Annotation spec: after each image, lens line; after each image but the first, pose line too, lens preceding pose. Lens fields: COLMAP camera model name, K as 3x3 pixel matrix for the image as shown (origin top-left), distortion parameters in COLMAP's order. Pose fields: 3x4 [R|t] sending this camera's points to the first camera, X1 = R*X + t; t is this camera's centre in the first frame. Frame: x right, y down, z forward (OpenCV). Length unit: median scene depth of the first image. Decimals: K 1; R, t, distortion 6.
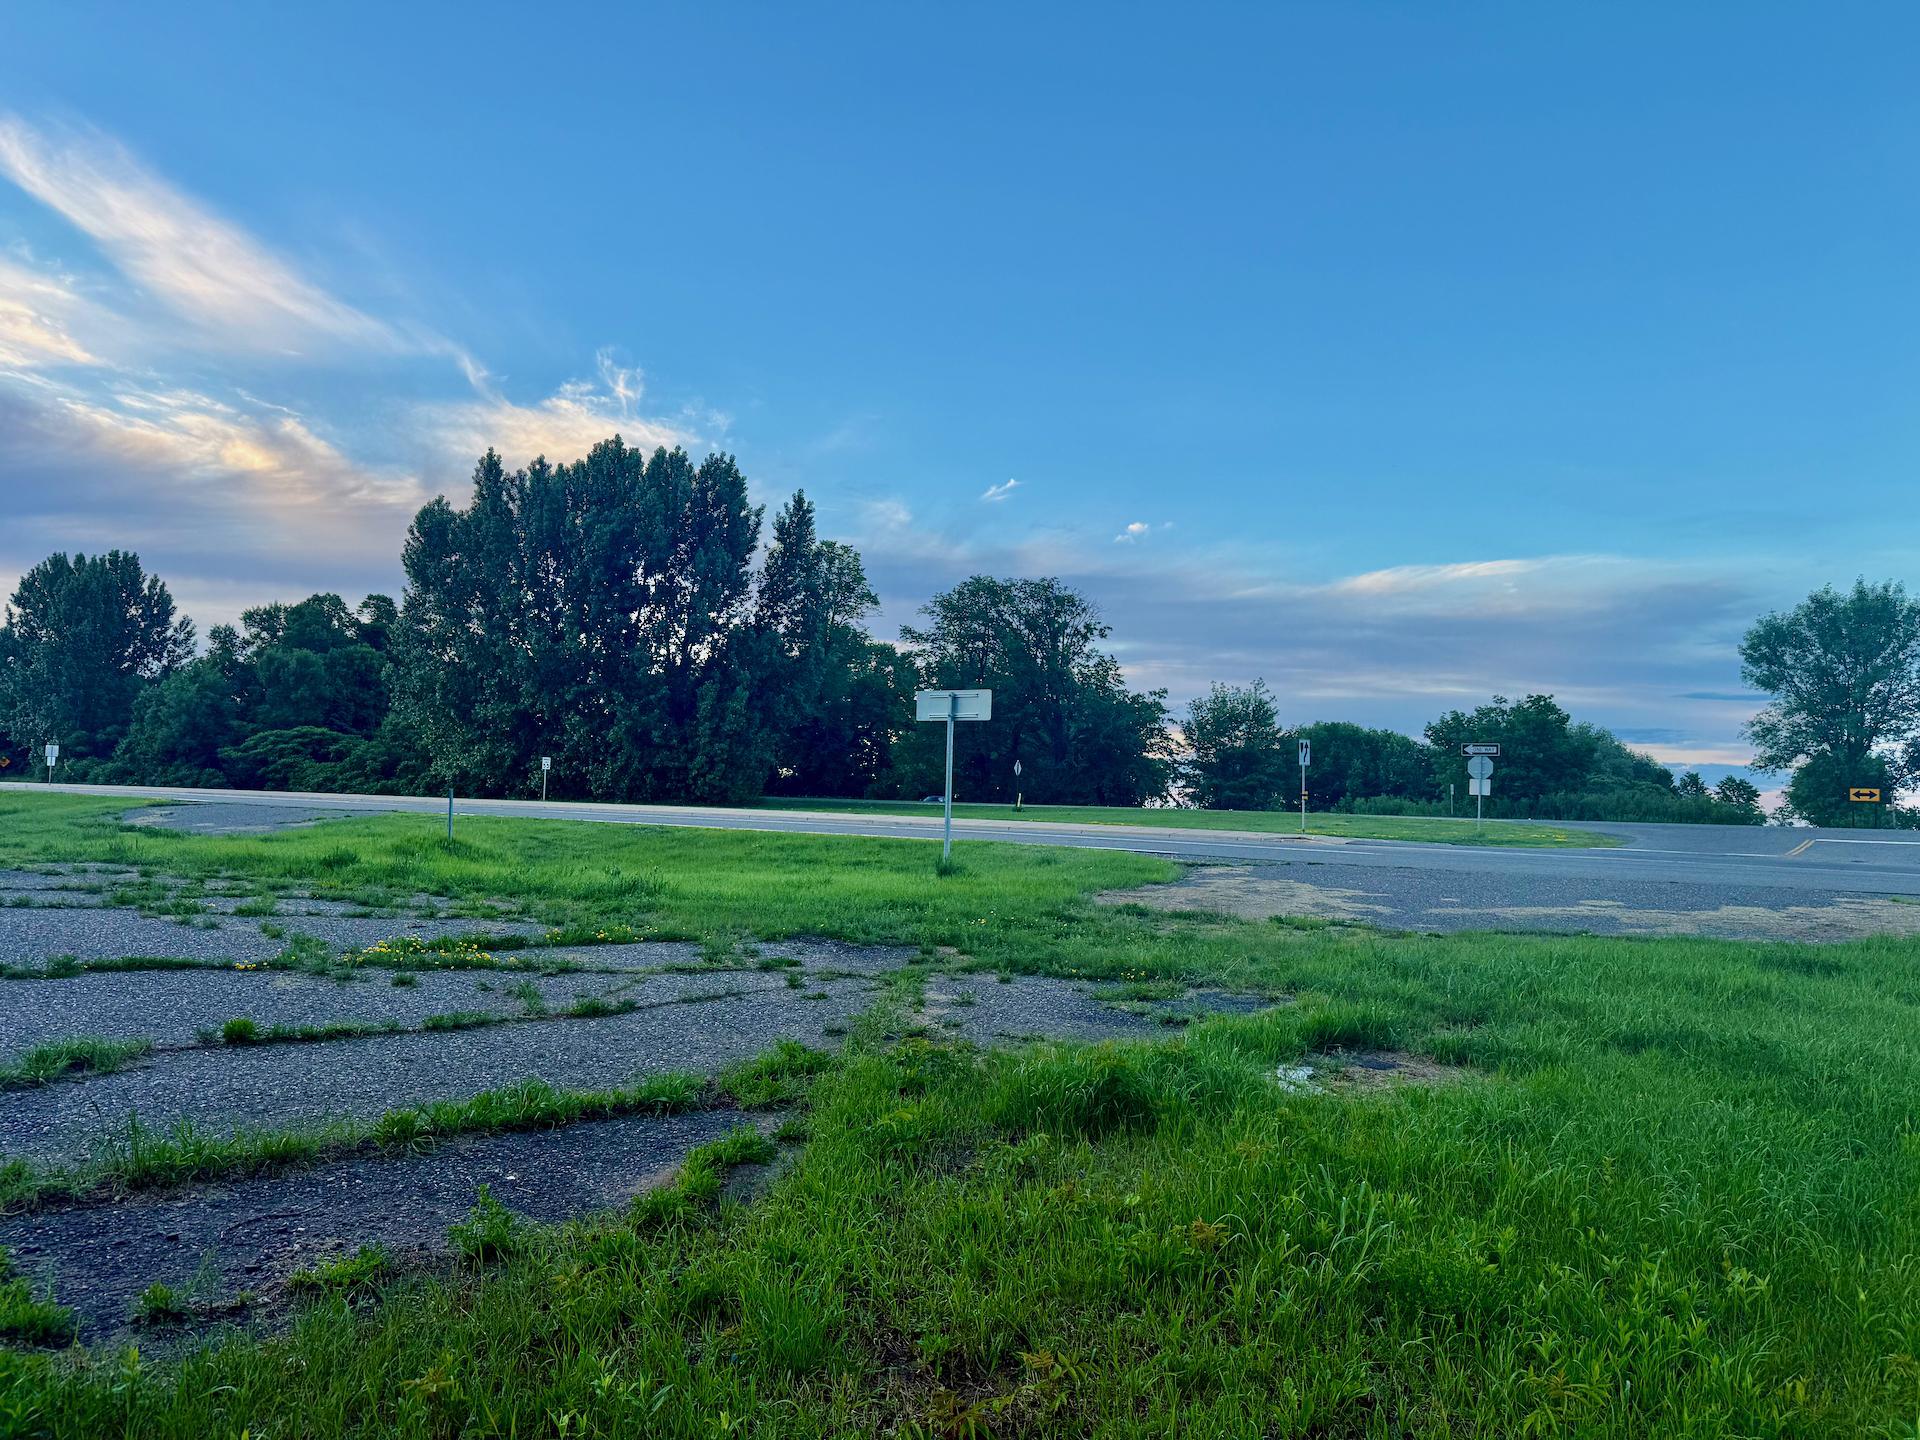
lens RADIAL K [[1325.7, 0, 964.0], [0, 1325.7, 724.2], [0, 0, 1]] dist [0.025902, -0.038324]
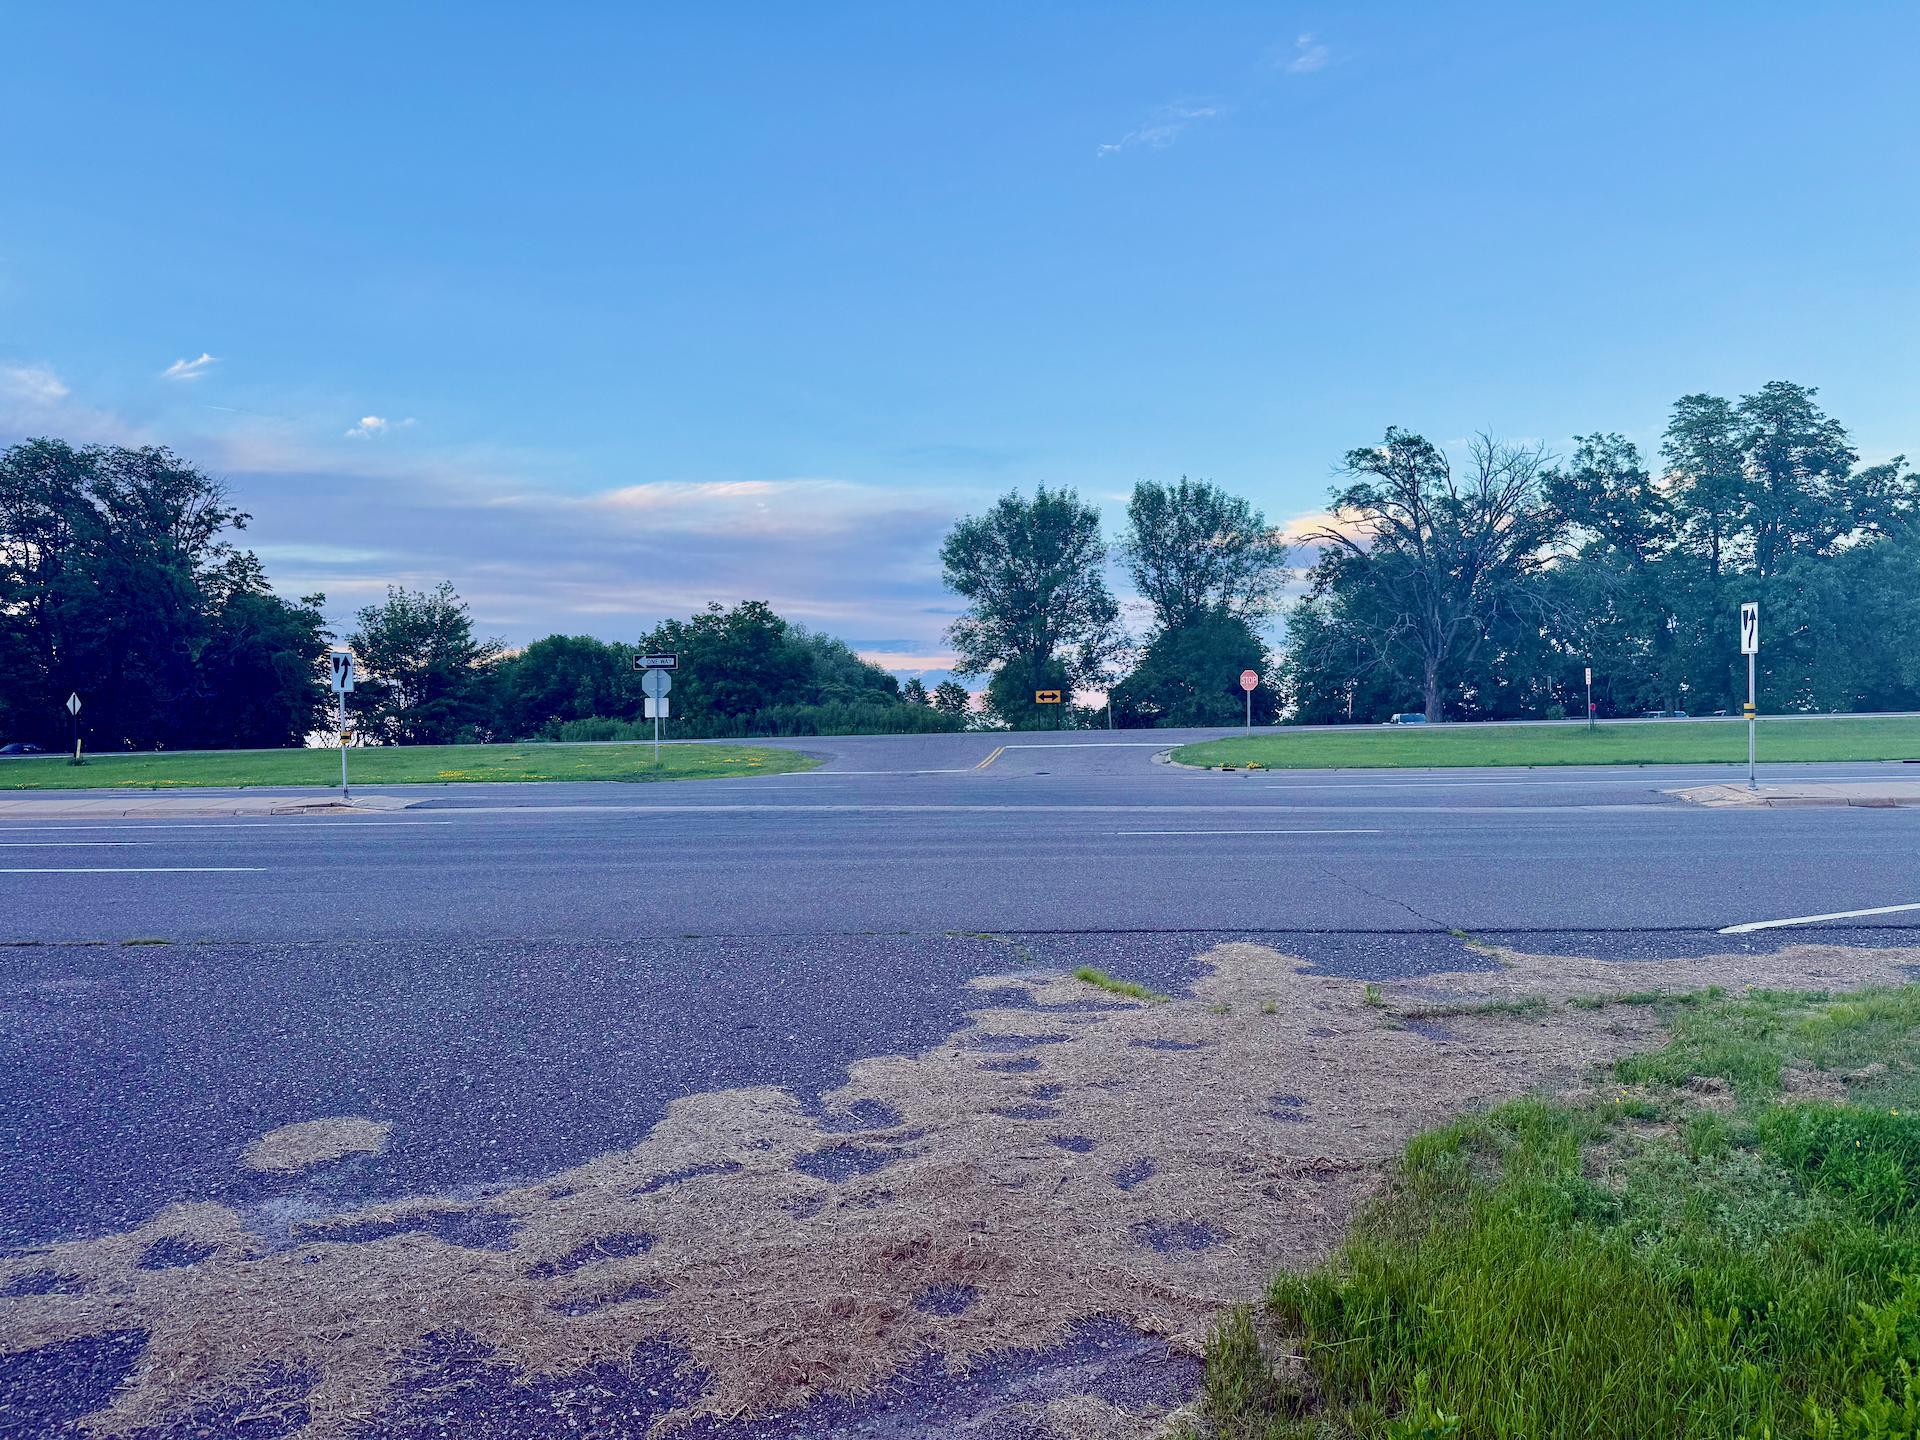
lens RADIAL K [[1325.7, 0, 964.0], [0, 1325.7, 724.2], [0, 0, 1]] dist [0.025902, -0.038324]
pose [[0.862026, -0.047852, 0.504601, 0.076217], [0.015928, 0.997599, 0.067393, 0.003131], [-0.506615, -0.050057, 0.860718, 0.111137]]
